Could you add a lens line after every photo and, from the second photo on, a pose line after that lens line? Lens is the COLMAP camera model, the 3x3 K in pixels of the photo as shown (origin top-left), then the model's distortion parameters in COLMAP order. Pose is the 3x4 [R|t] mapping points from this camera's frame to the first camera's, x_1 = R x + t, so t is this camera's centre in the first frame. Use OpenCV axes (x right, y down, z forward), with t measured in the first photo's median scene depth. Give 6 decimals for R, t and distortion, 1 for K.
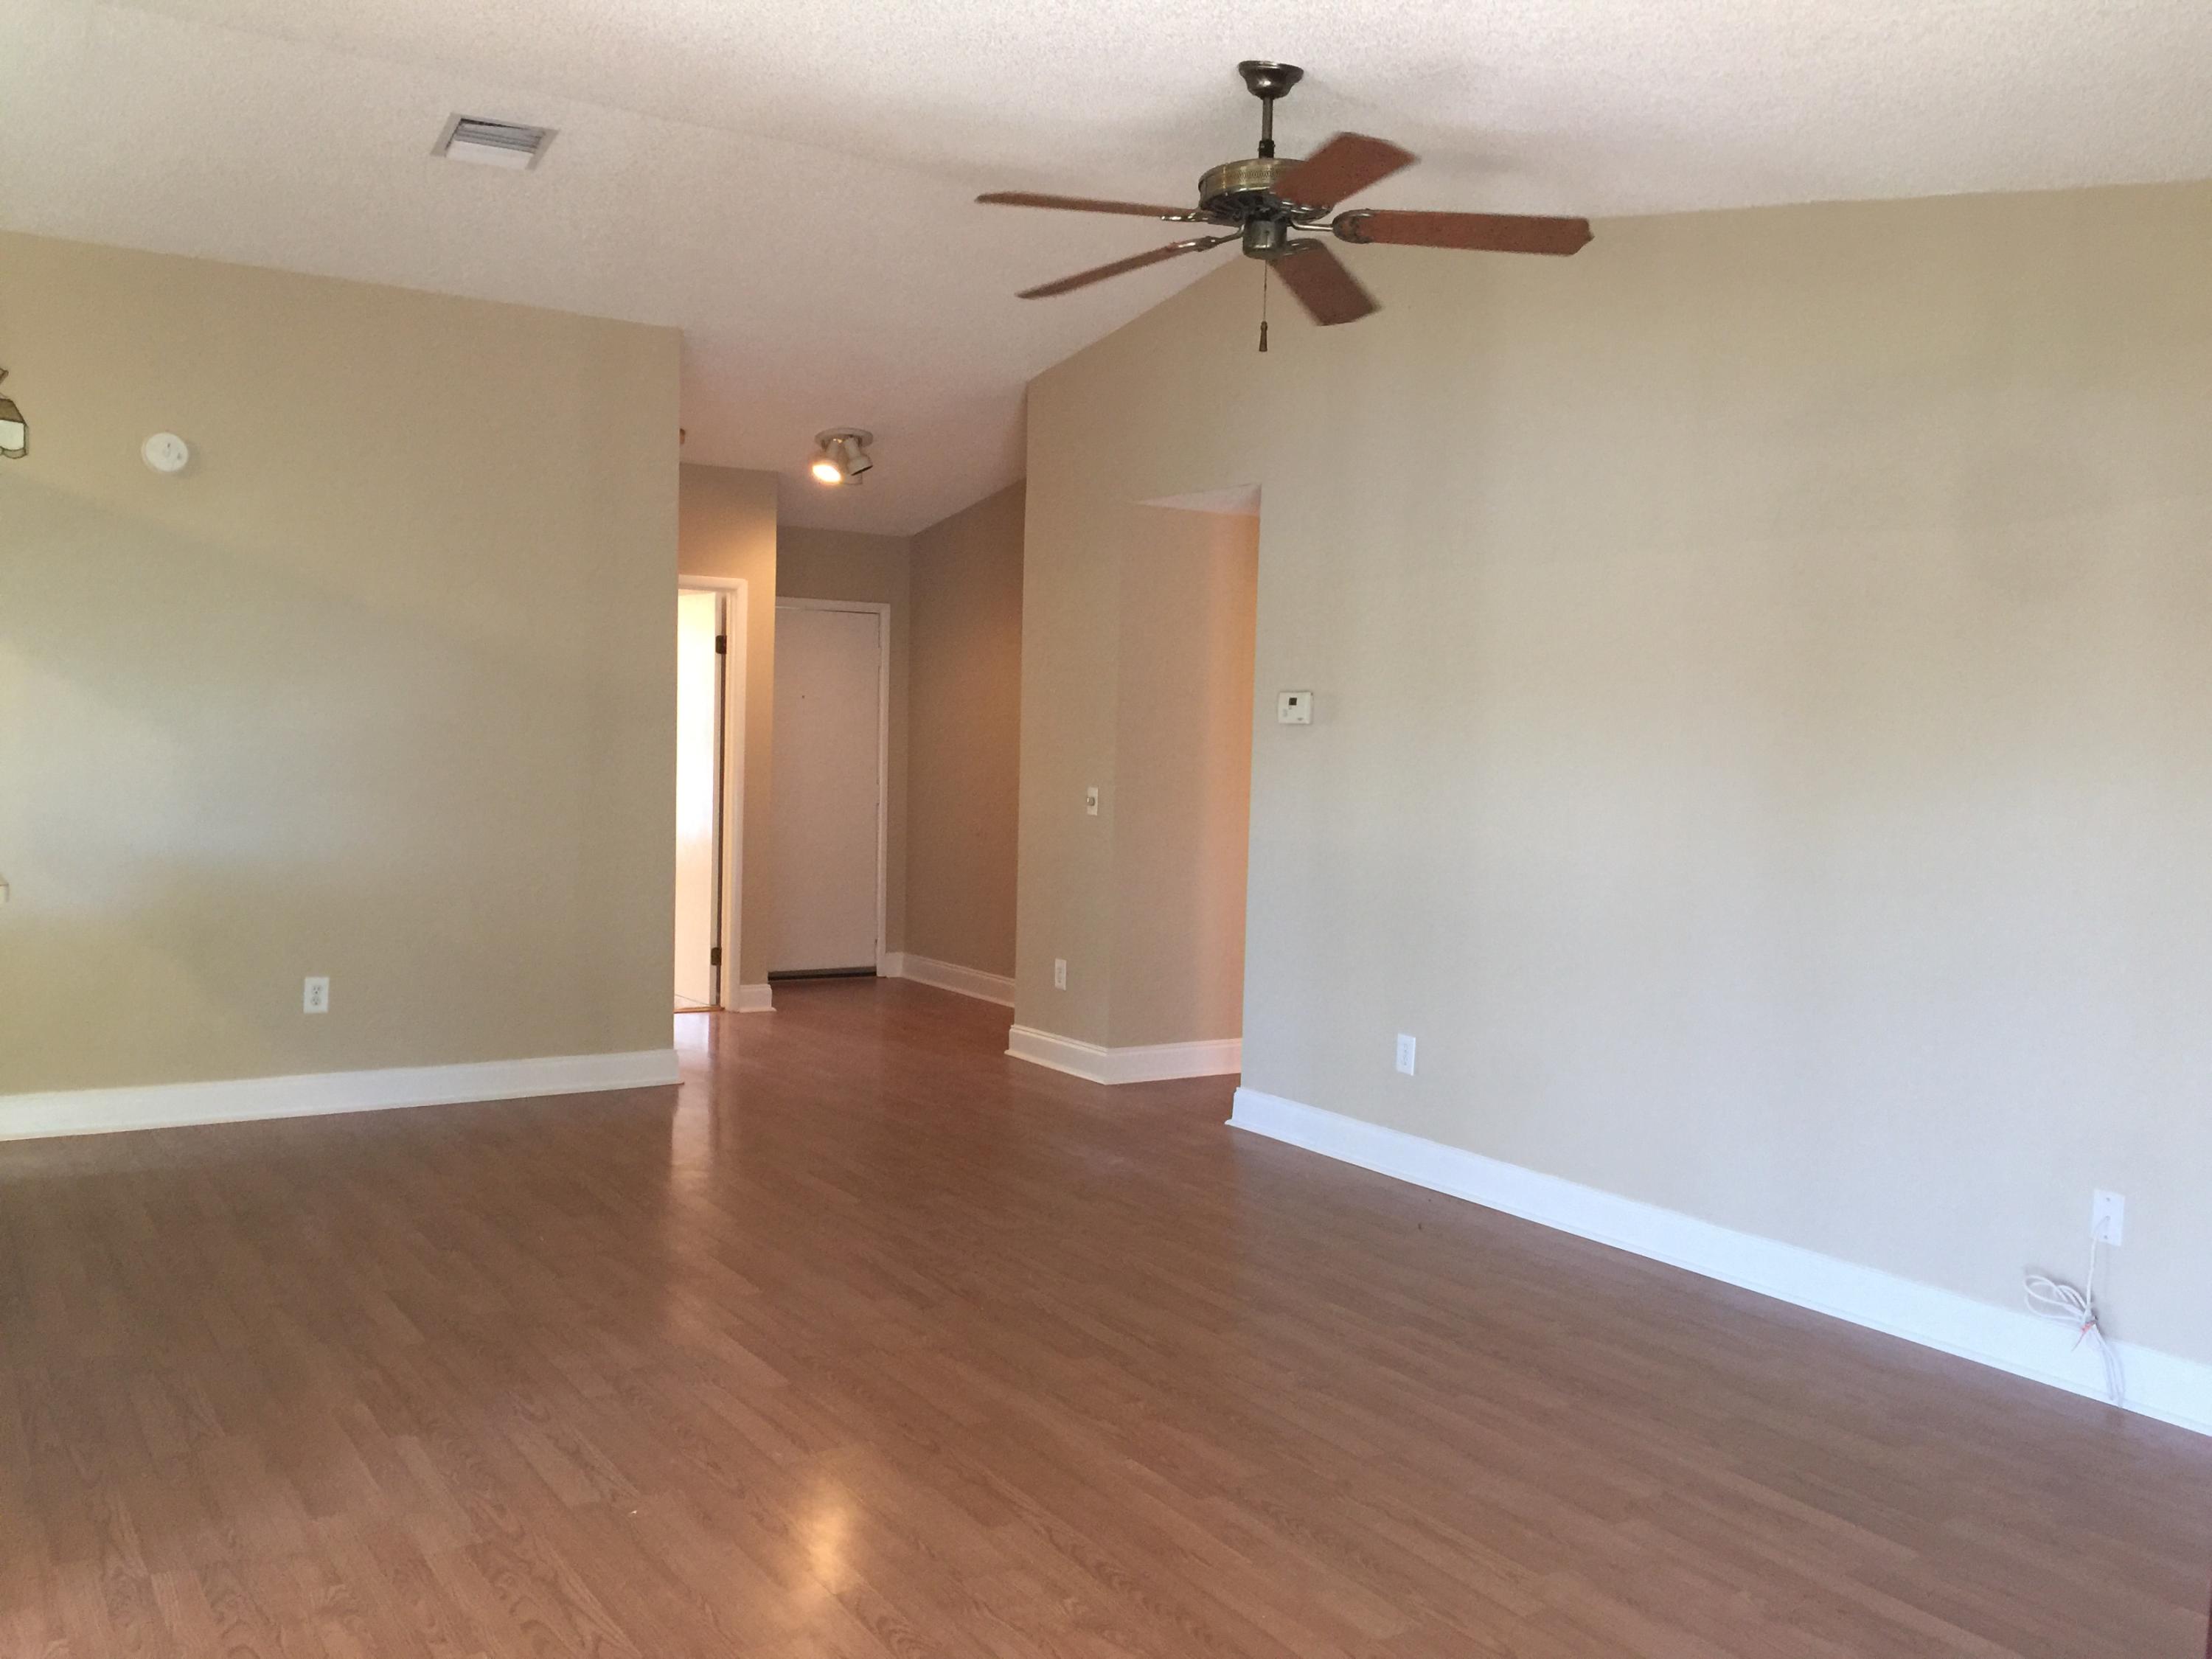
lens RADIAL K [[1870.0, 0, 1090.8], [0, 1870.0, 835.8], [0, 0, 1]] dist [0.078506, -0.108919]
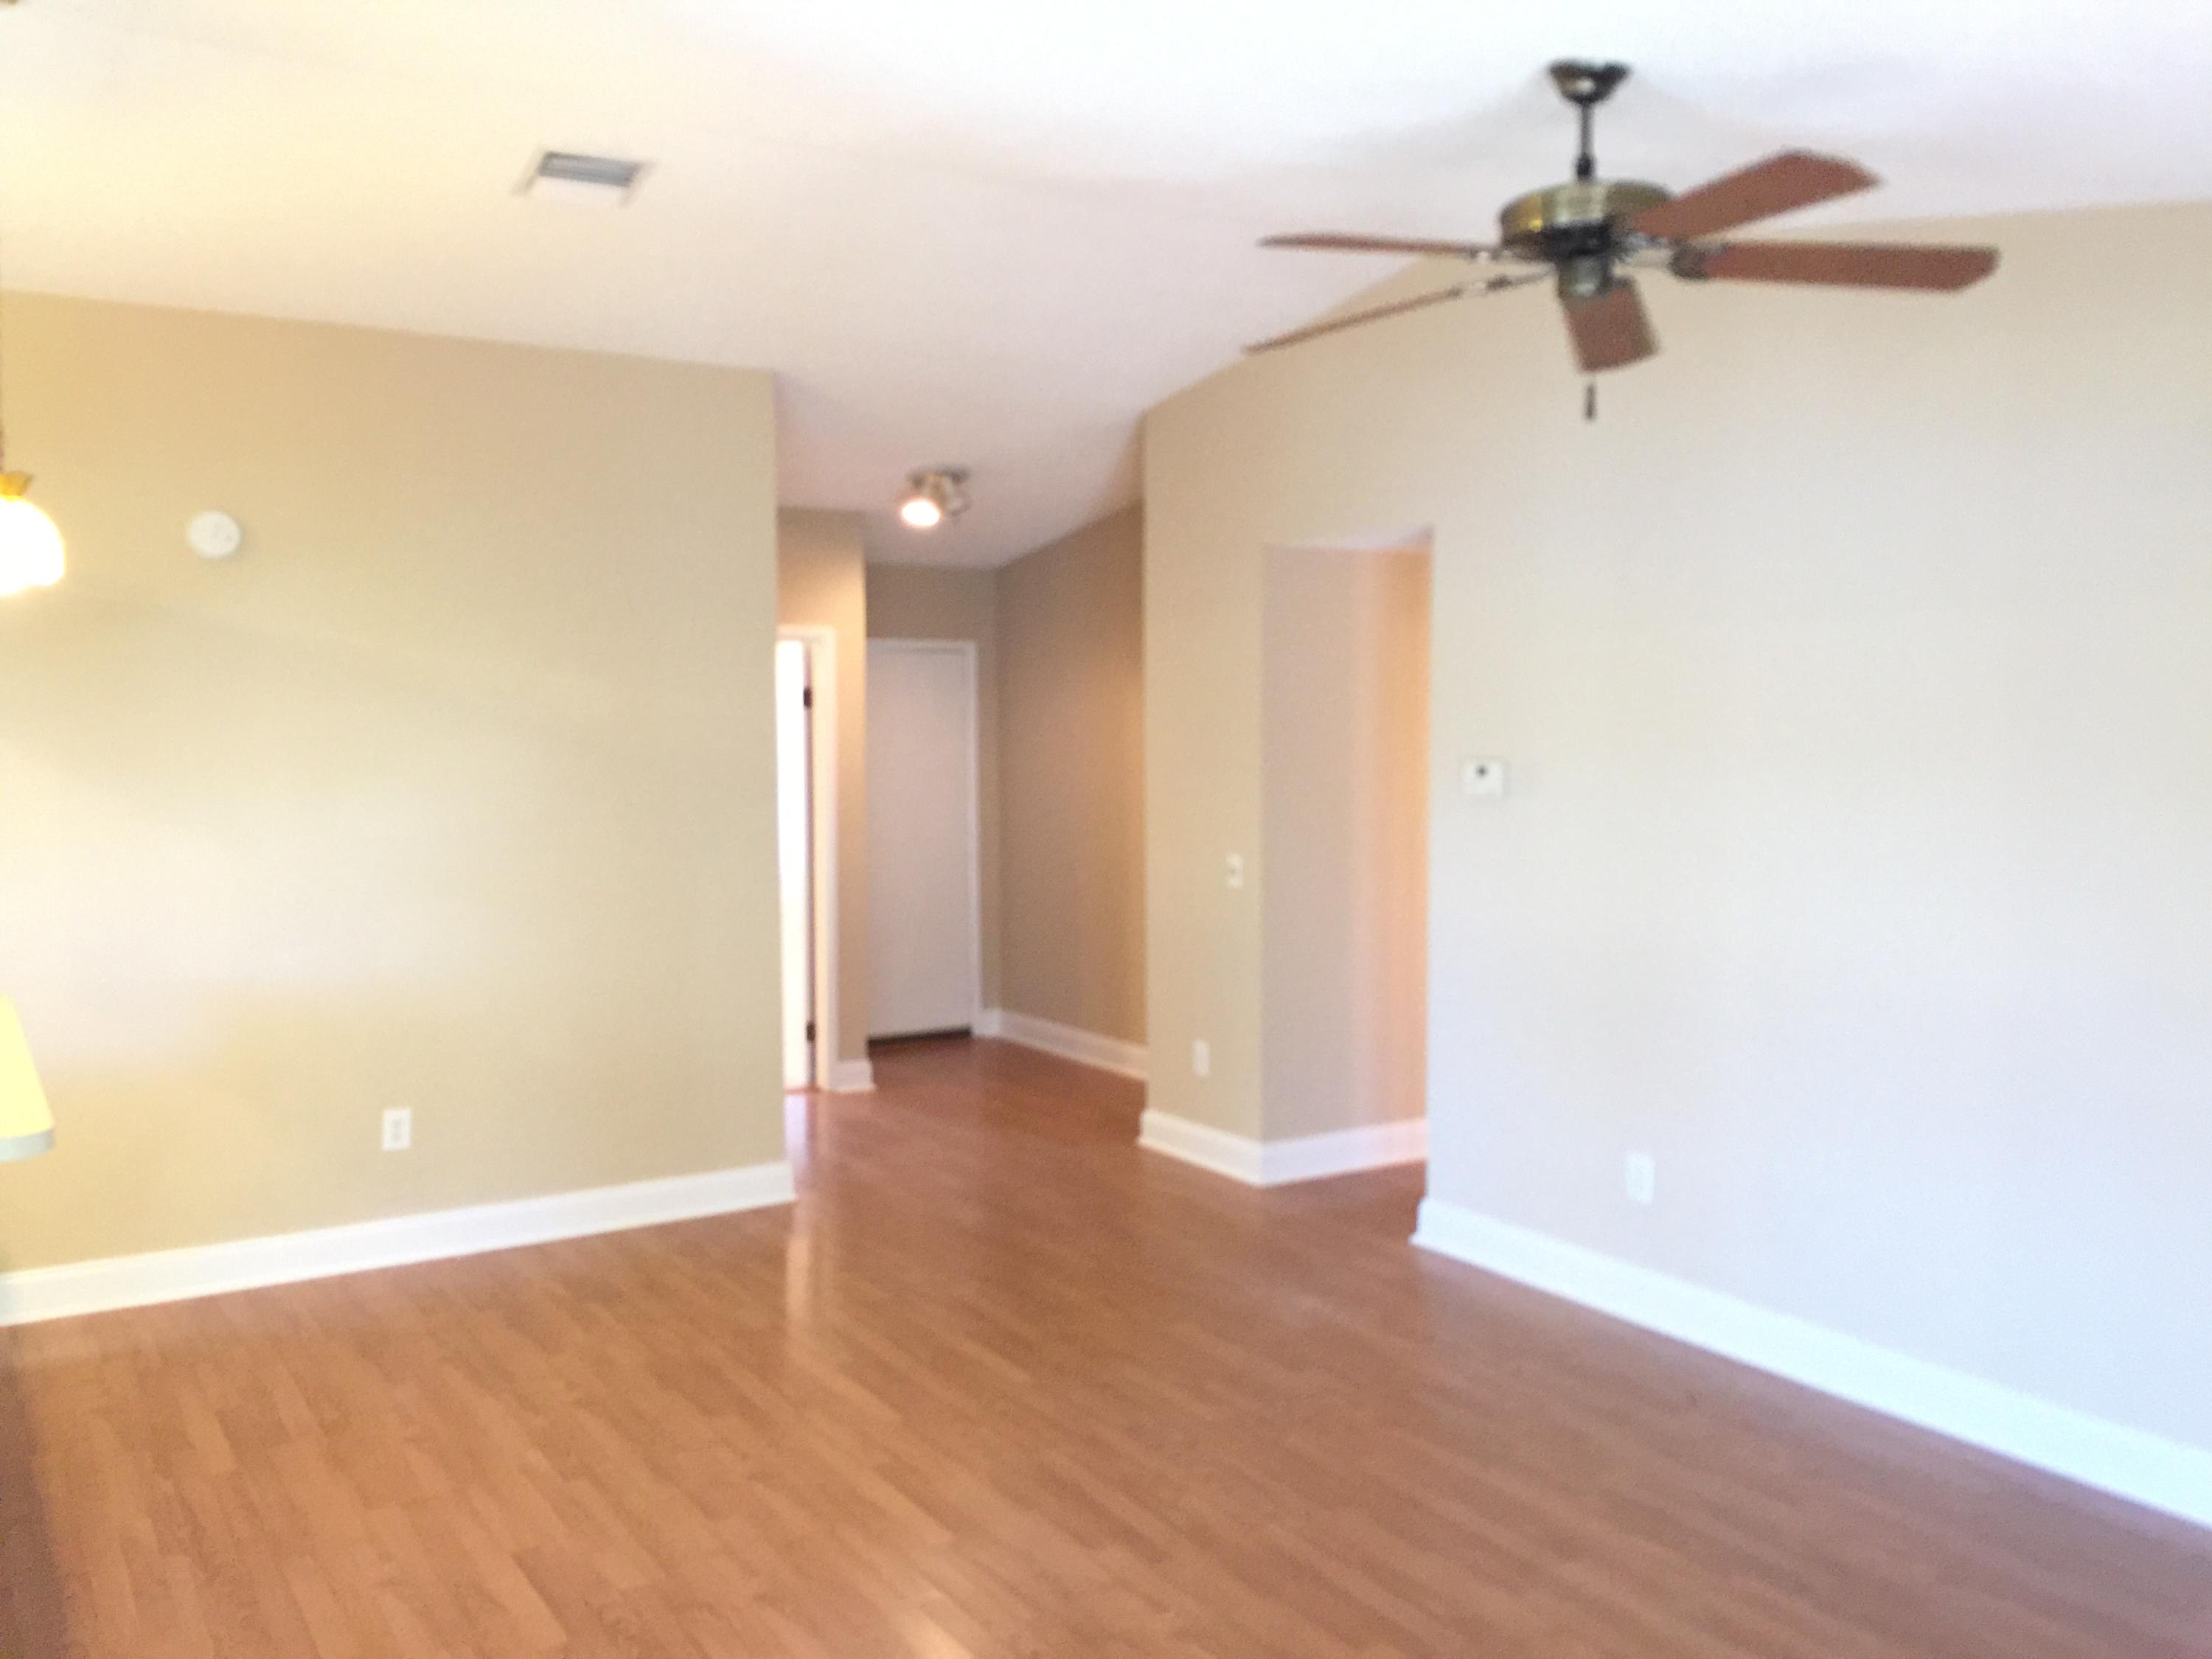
lens RADIAL K [[1853.3, 0, 1102.7], [0, 1853.3, 811.2], [0, 0, 1]] dist [0.085848, -0.112308]
pose [[0.999550, -0.029091, -0.007345, -0.061313], [0.029056, 0.999566, -0.004828, -0.049649], [0.007483, 0.004613, 0.999961, 0.107978]]
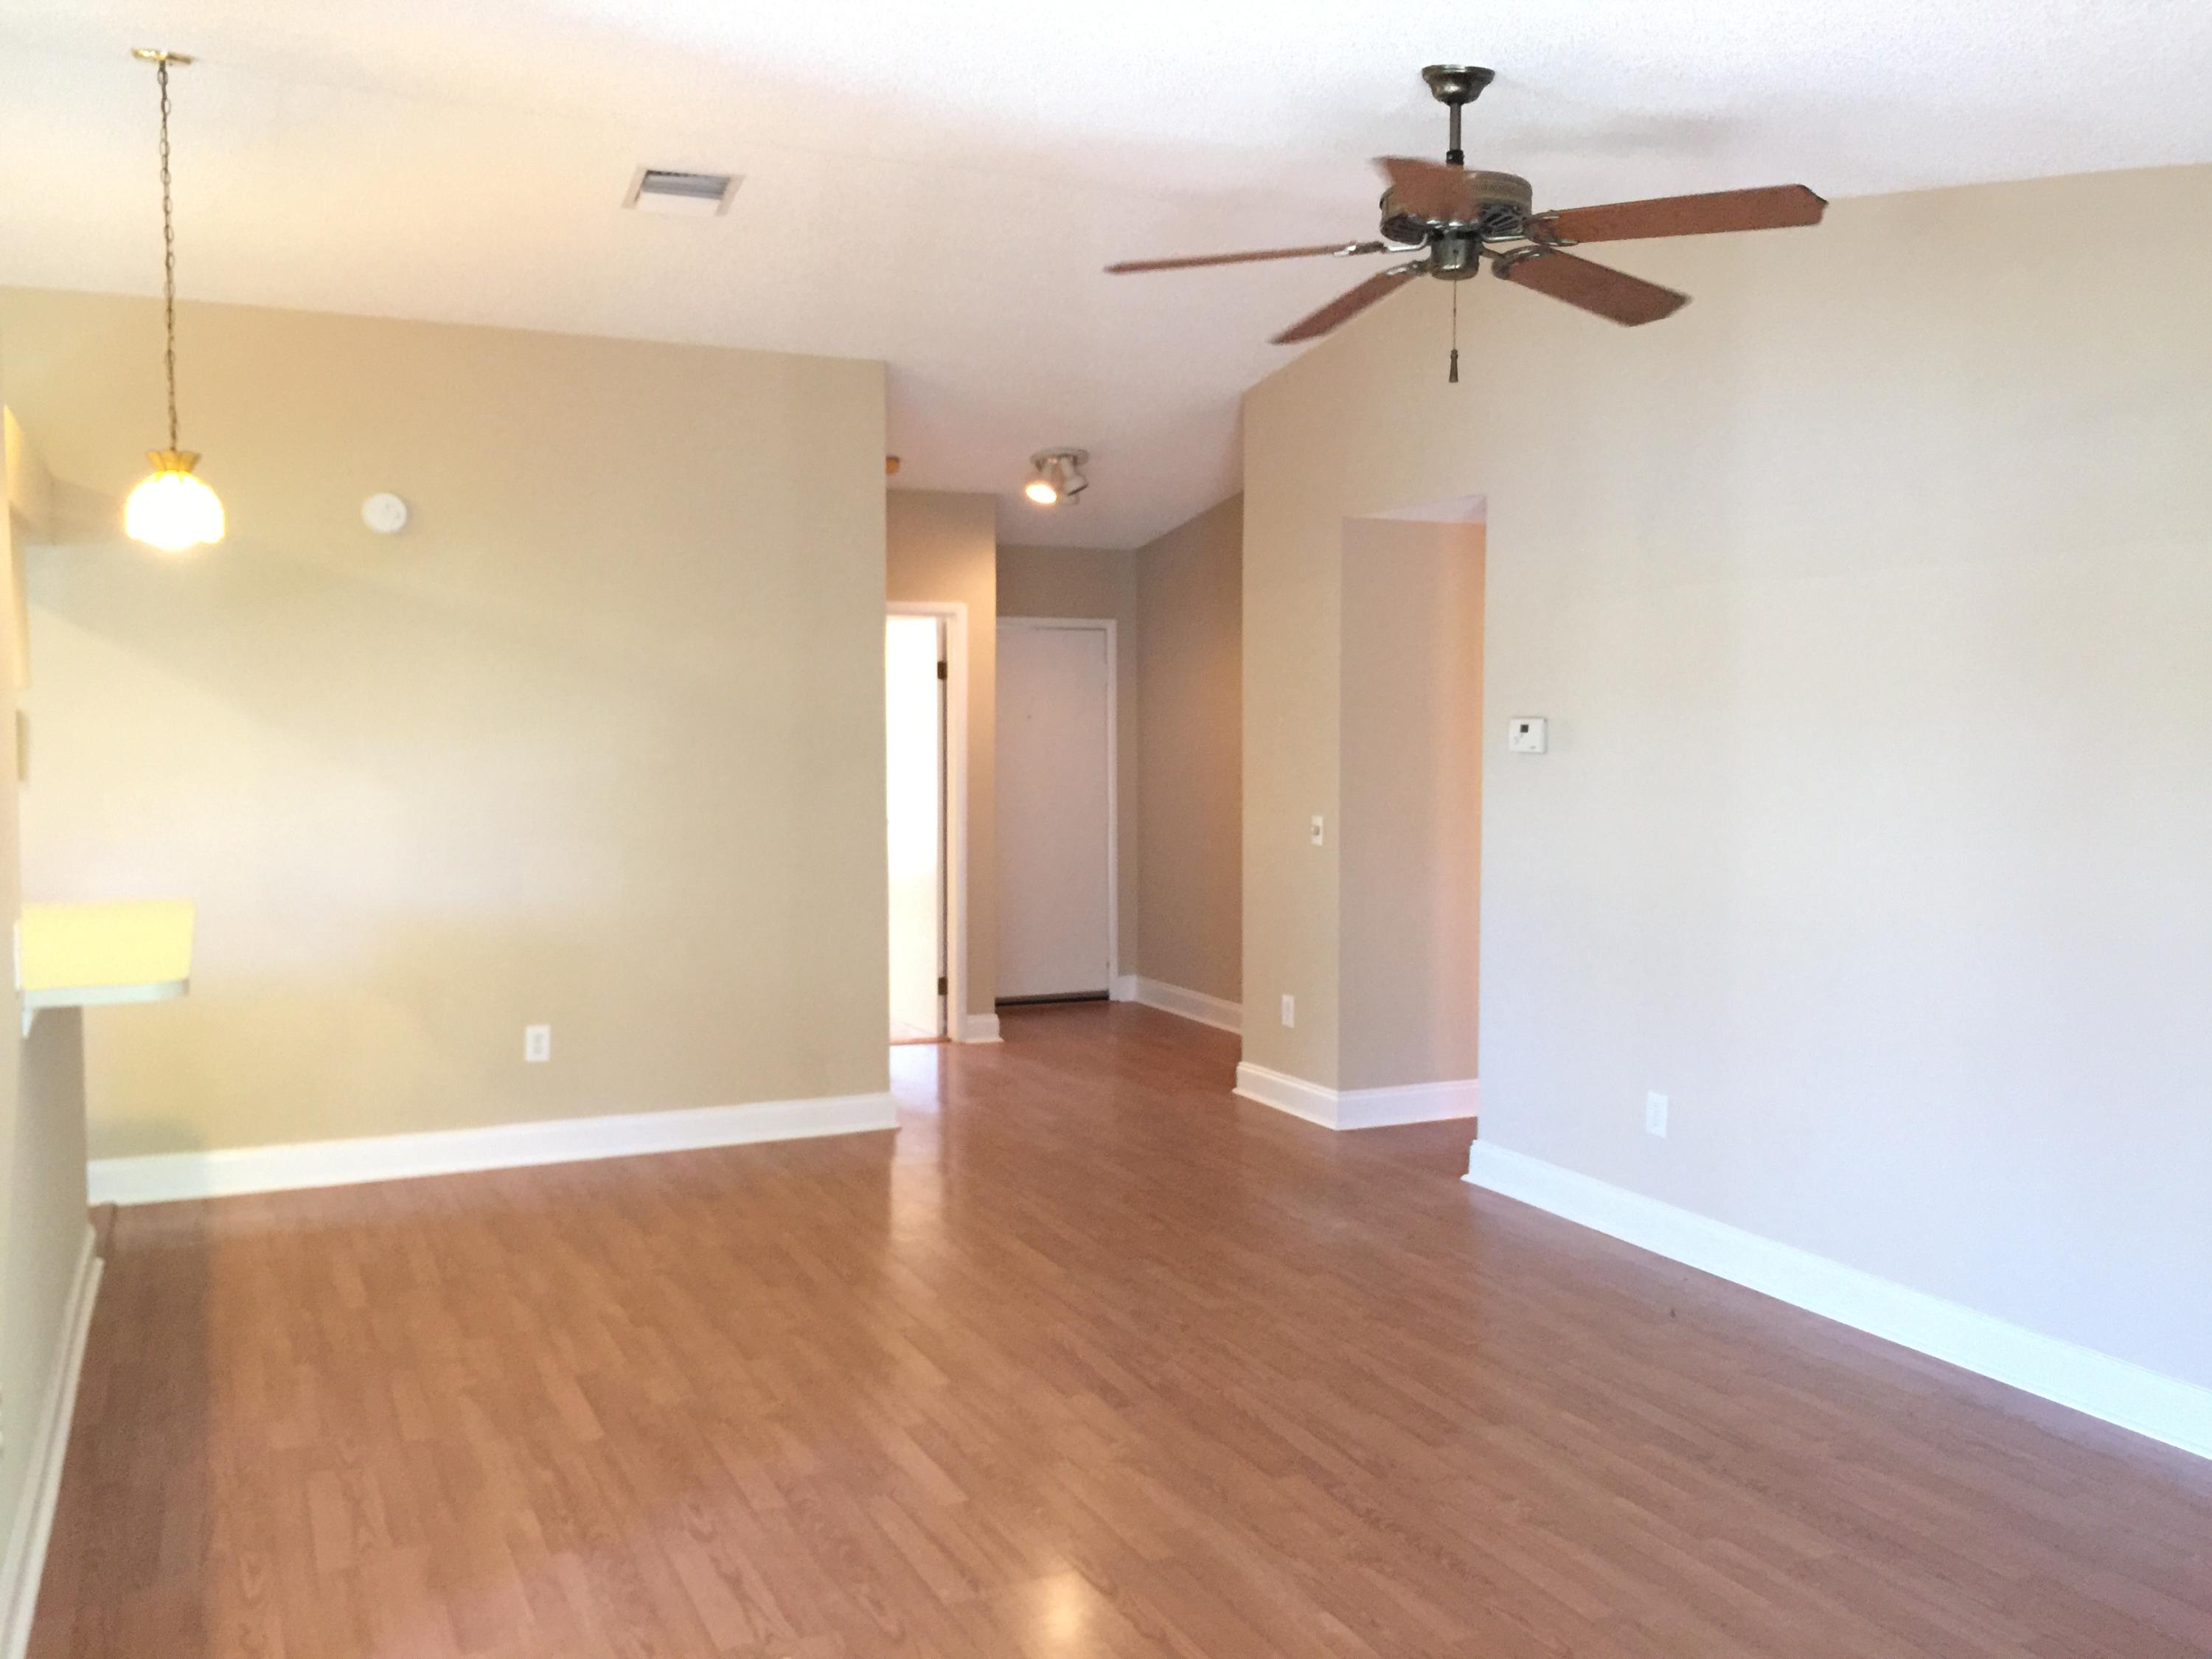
lens RADIAL K [[1886.6, 0, 1097.8], [0, 1886.6, 804.9], [0, 0, 1]] dist [0.074280, -0.107965]
pose [[0.990783, -0.018948, -0.134127, 0.021489], [0.017537, 0.999778, -0.011694, -0.024297], [0.134319, 0.009234, 0.990895, 0.037723]]
